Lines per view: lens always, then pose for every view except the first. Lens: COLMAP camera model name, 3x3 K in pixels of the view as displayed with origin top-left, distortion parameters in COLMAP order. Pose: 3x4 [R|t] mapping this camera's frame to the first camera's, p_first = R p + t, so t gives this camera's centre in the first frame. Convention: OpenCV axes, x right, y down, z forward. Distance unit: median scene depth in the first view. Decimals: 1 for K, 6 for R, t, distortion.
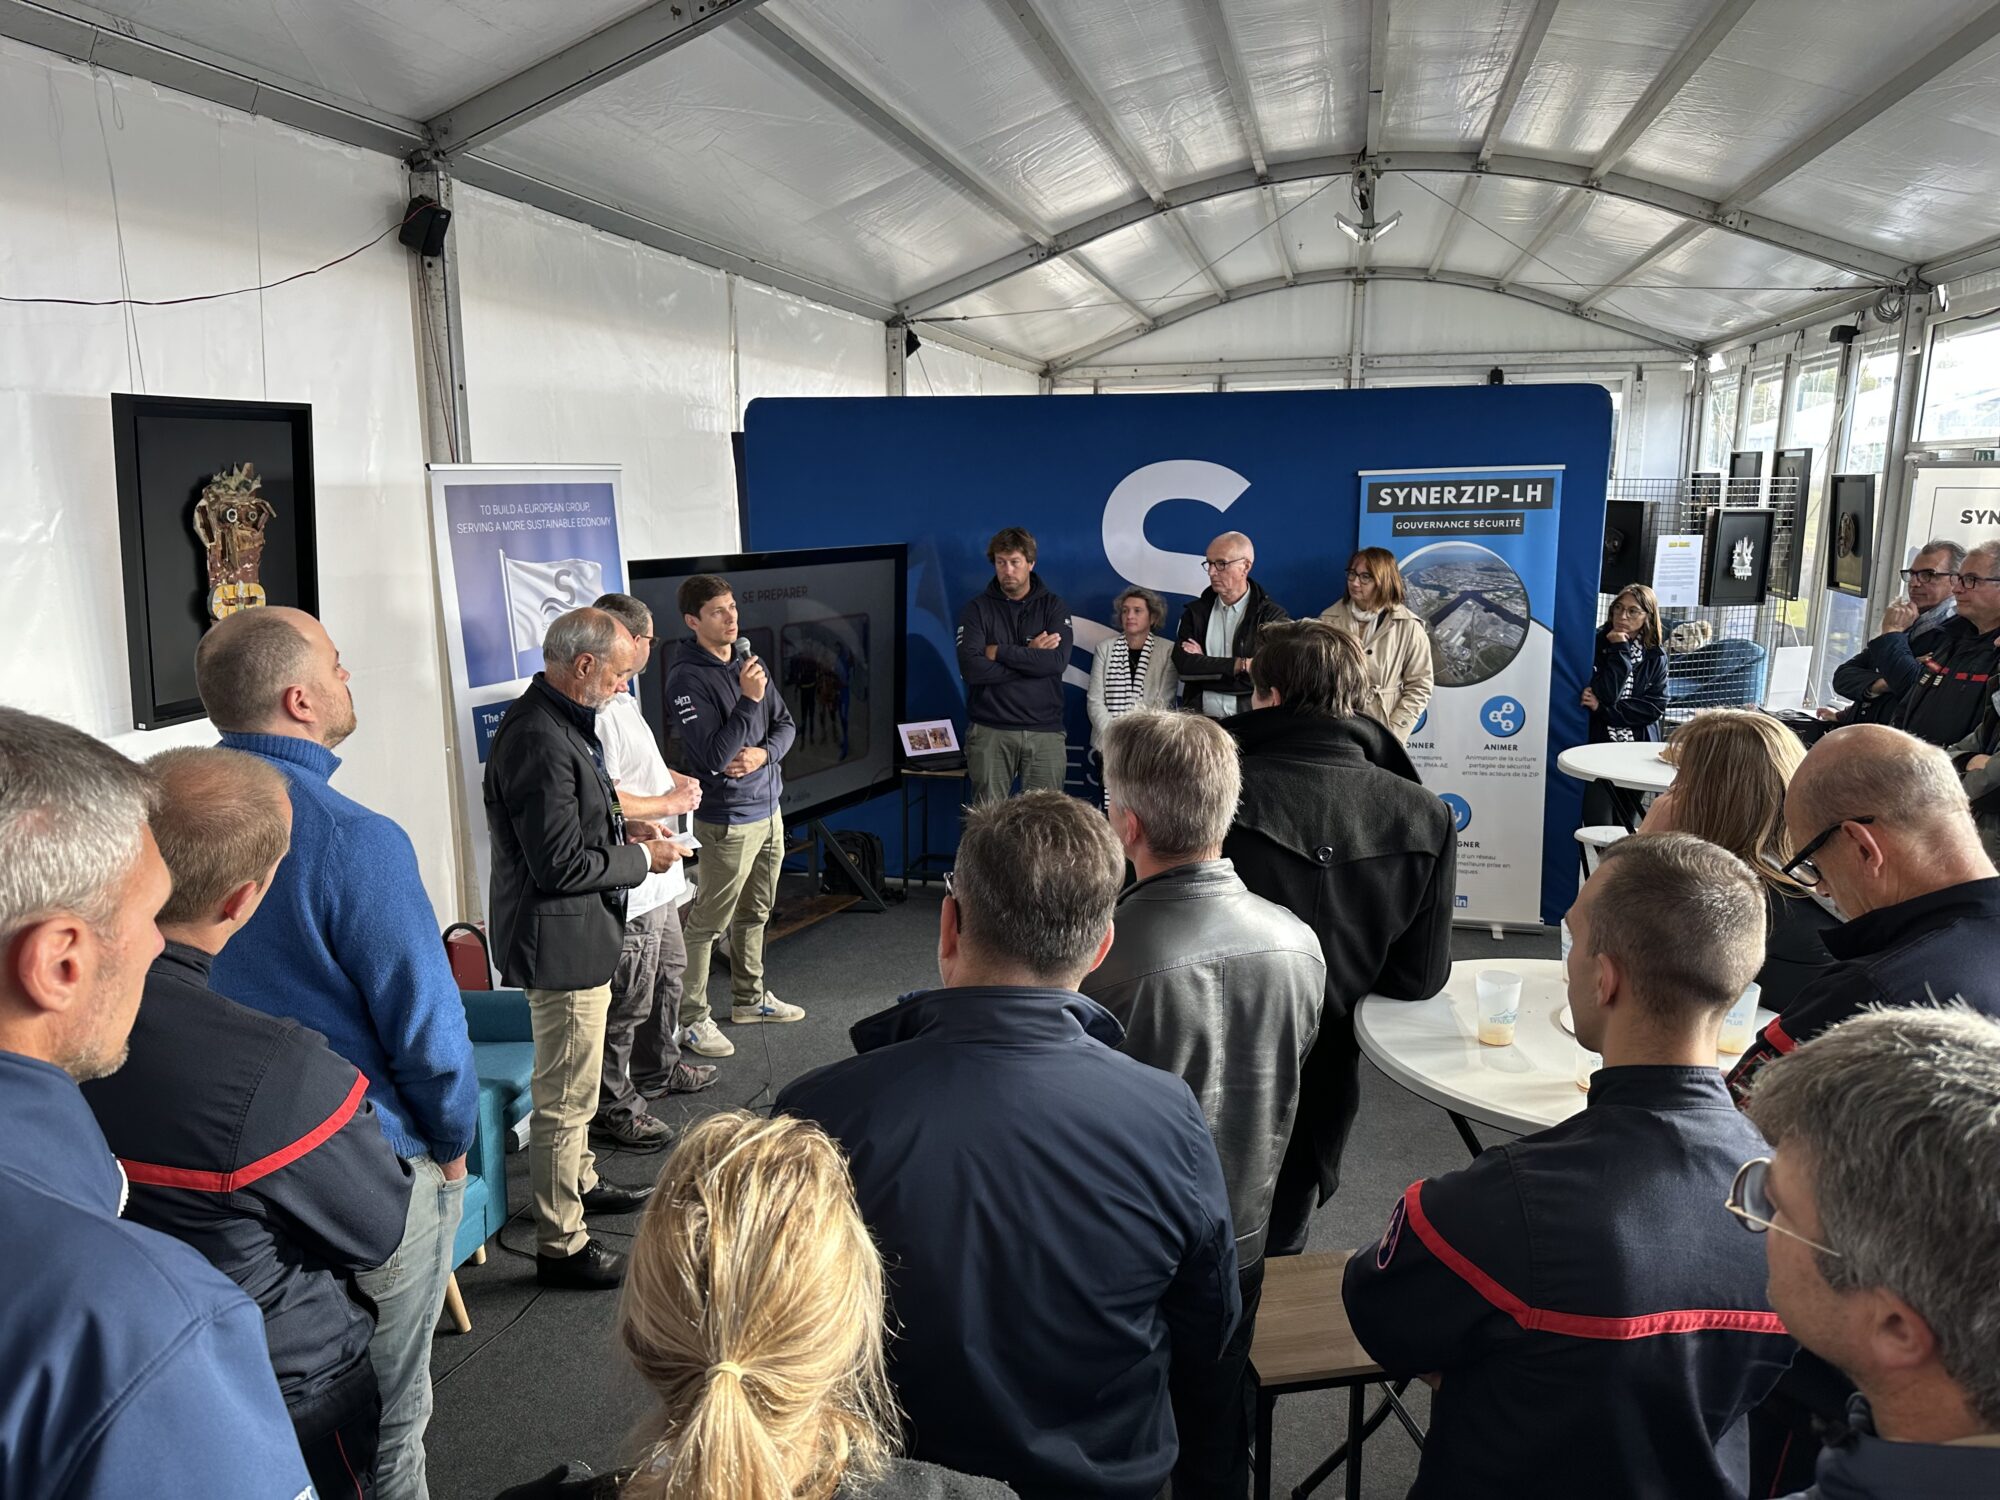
lens RADIAL K [[1415.1, 0, 1000.0], [0, 1415.1, 750.0], [0, 0, 1]] dist [0.080937, -0.047045]
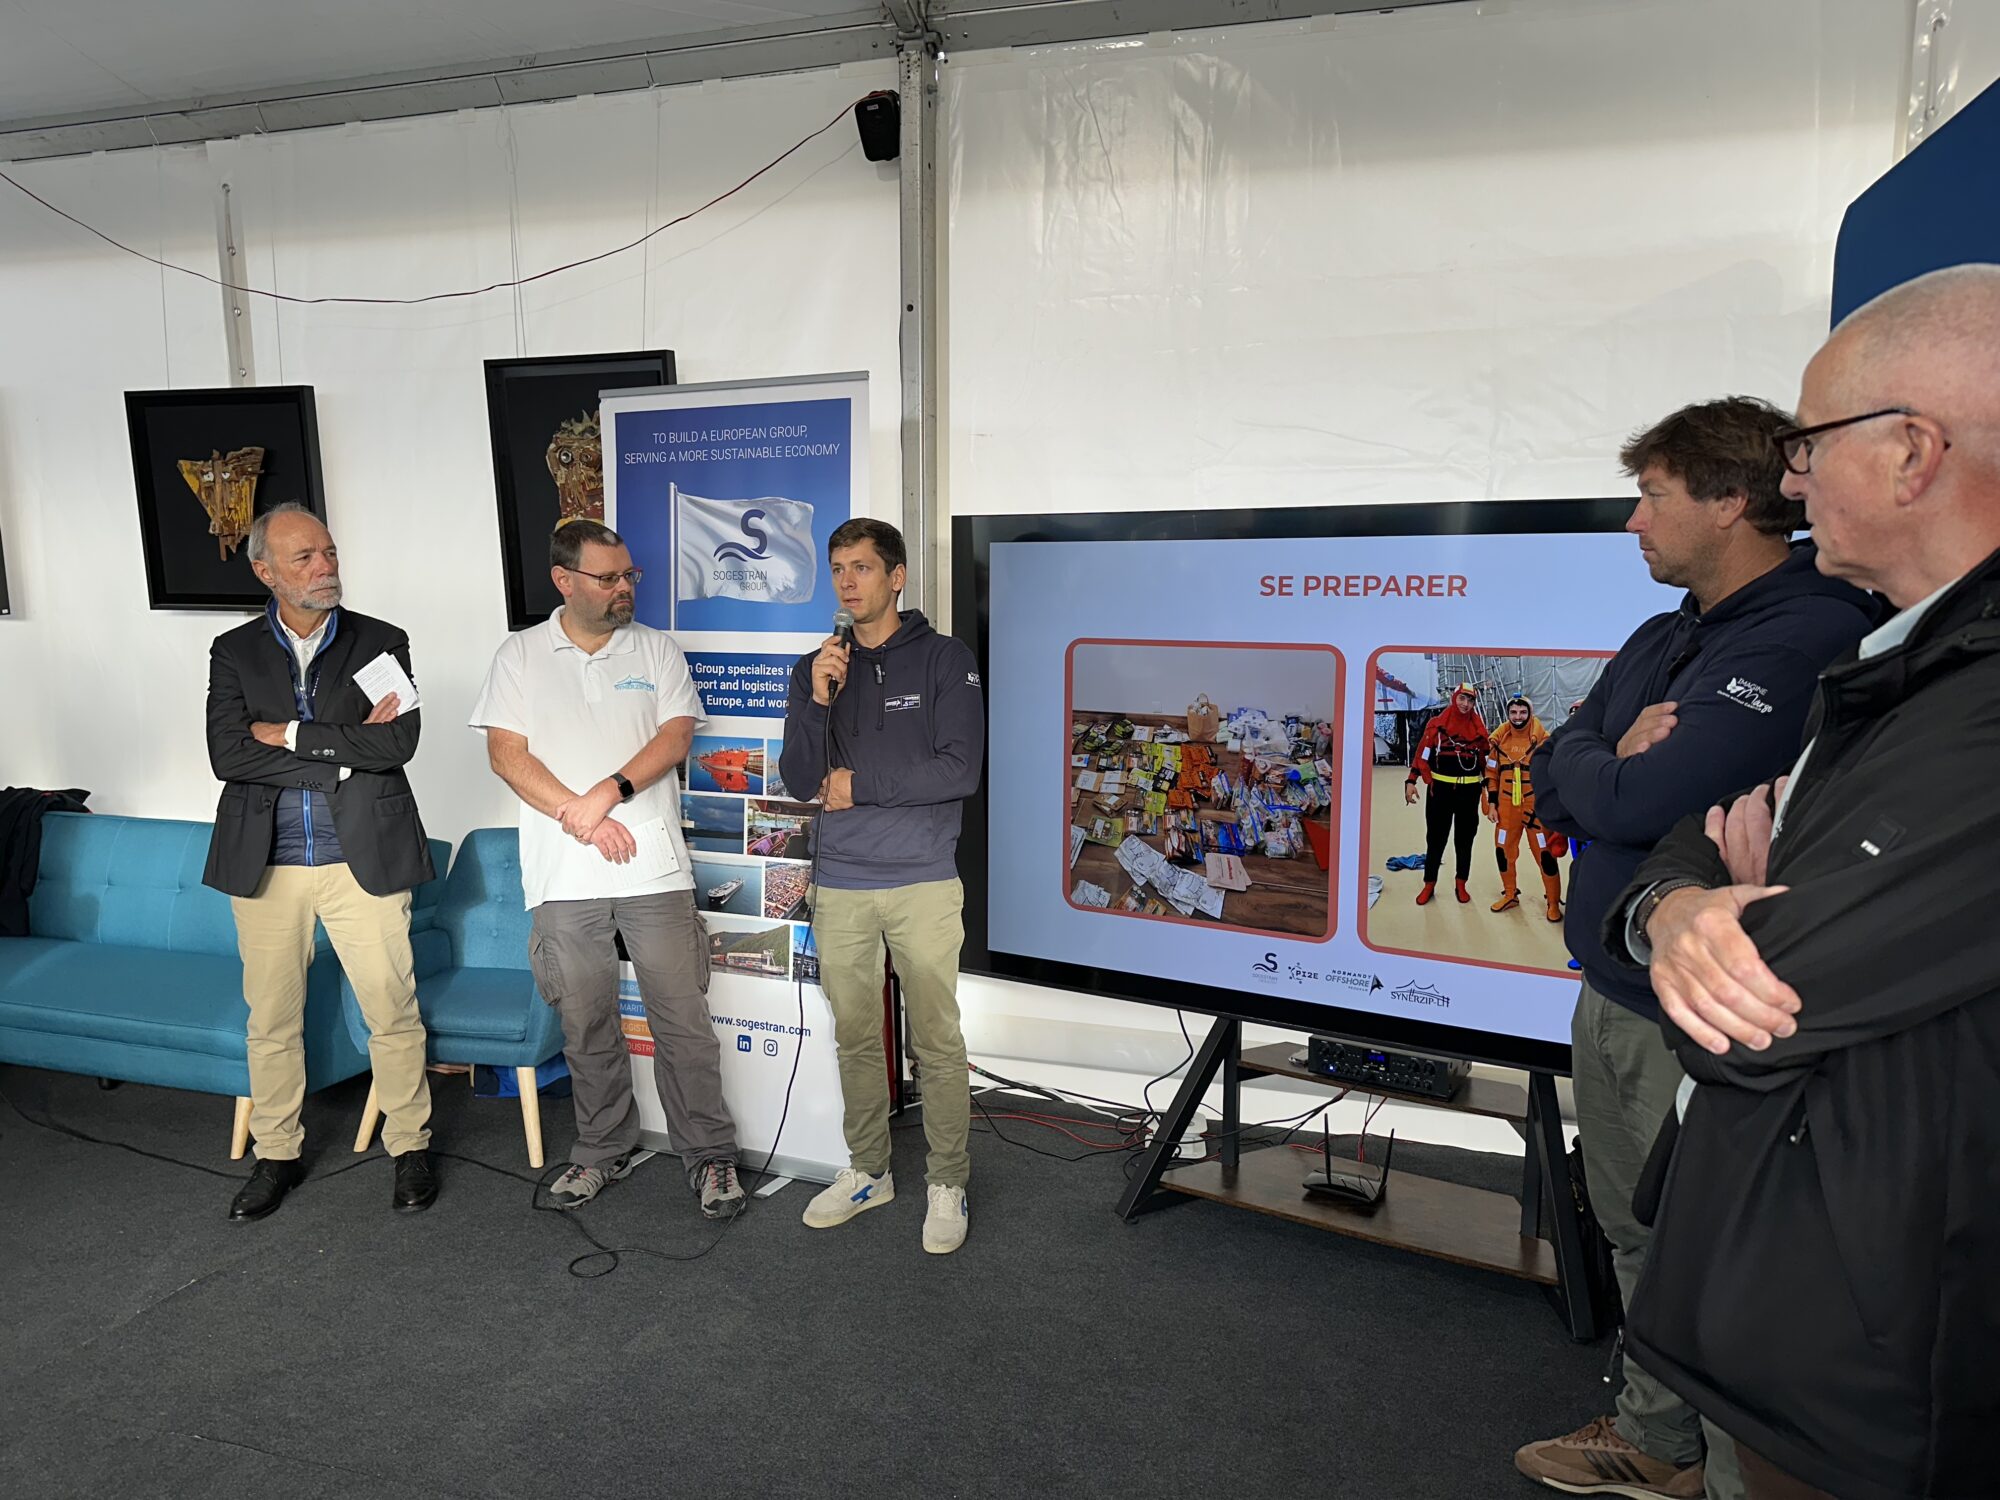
lens RADIAL K [[1415.1, 0, 1000.0], [0, 1415.1, 750.0], [0, 0, 1]] dist [0.080937, -0.047045]
pose [[-0.057254, 0.129696, -0.989900, 0.523993], [-0.182625, 0.973435, 0.138101, -0.138017], [0.981514, 0.188687, -0.032048, 1.255293]]
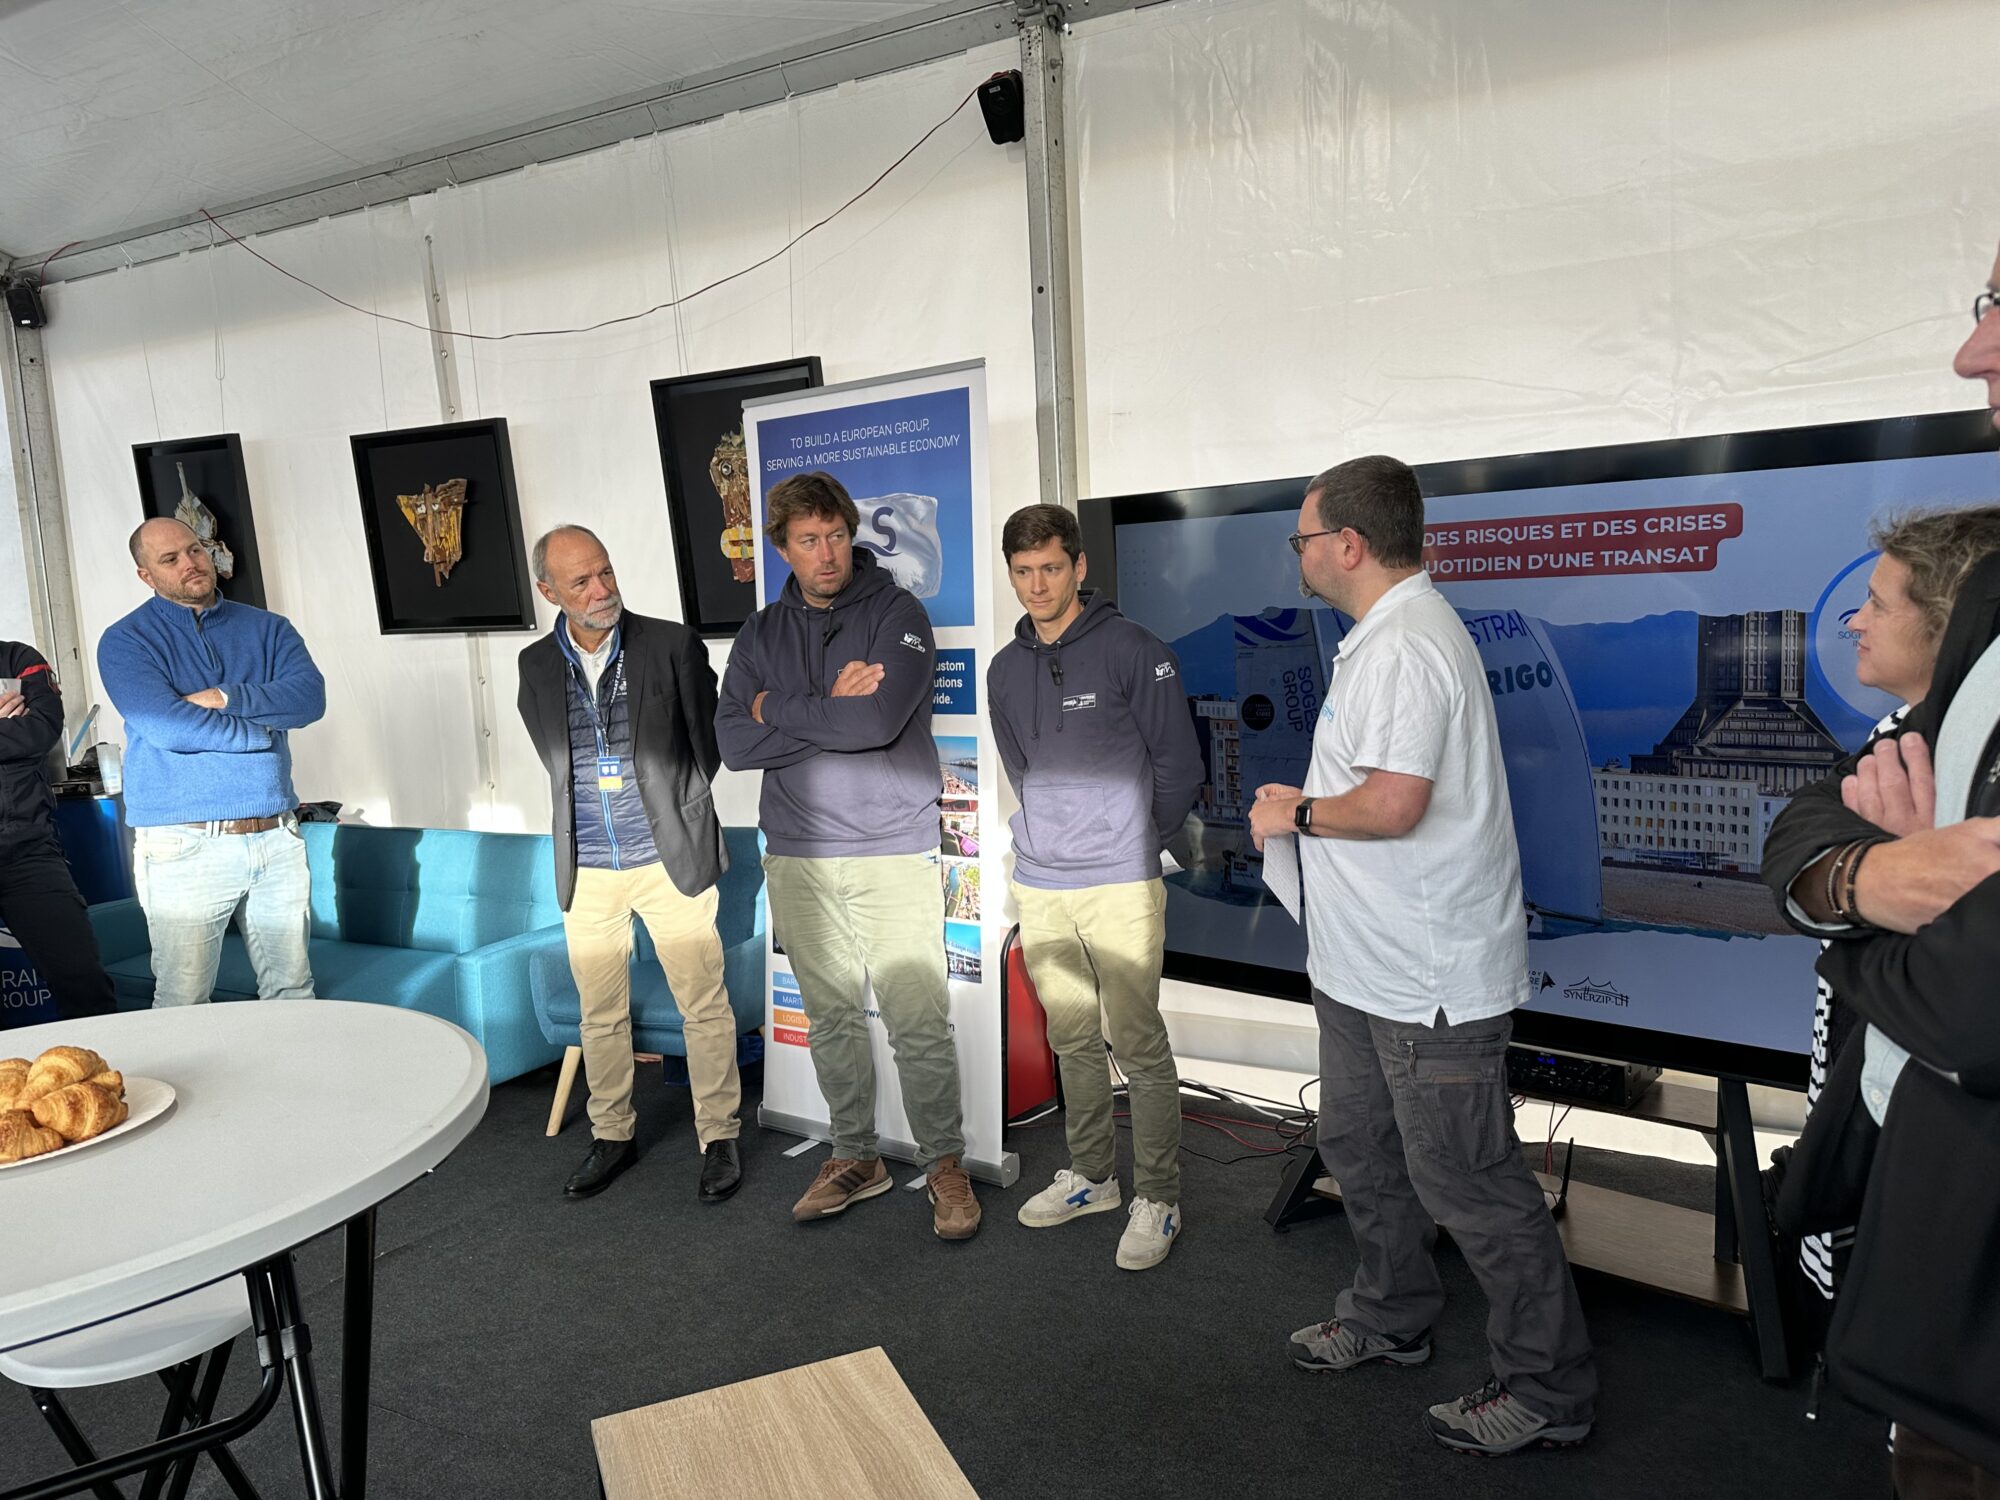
lens RADIAL K [[1426.6, 0, 1000.0], [0, 1426.6, 750.0], [0, 0, 1]] dist [0.089276, -0.055838]
pose [[-0.242121, 0.141249, -0.959910, 0.500674], [-0.120941, 0.977237, 0.174303, -0.149332], [0.962679, 0.158295, -0.219526, 1.335298]]
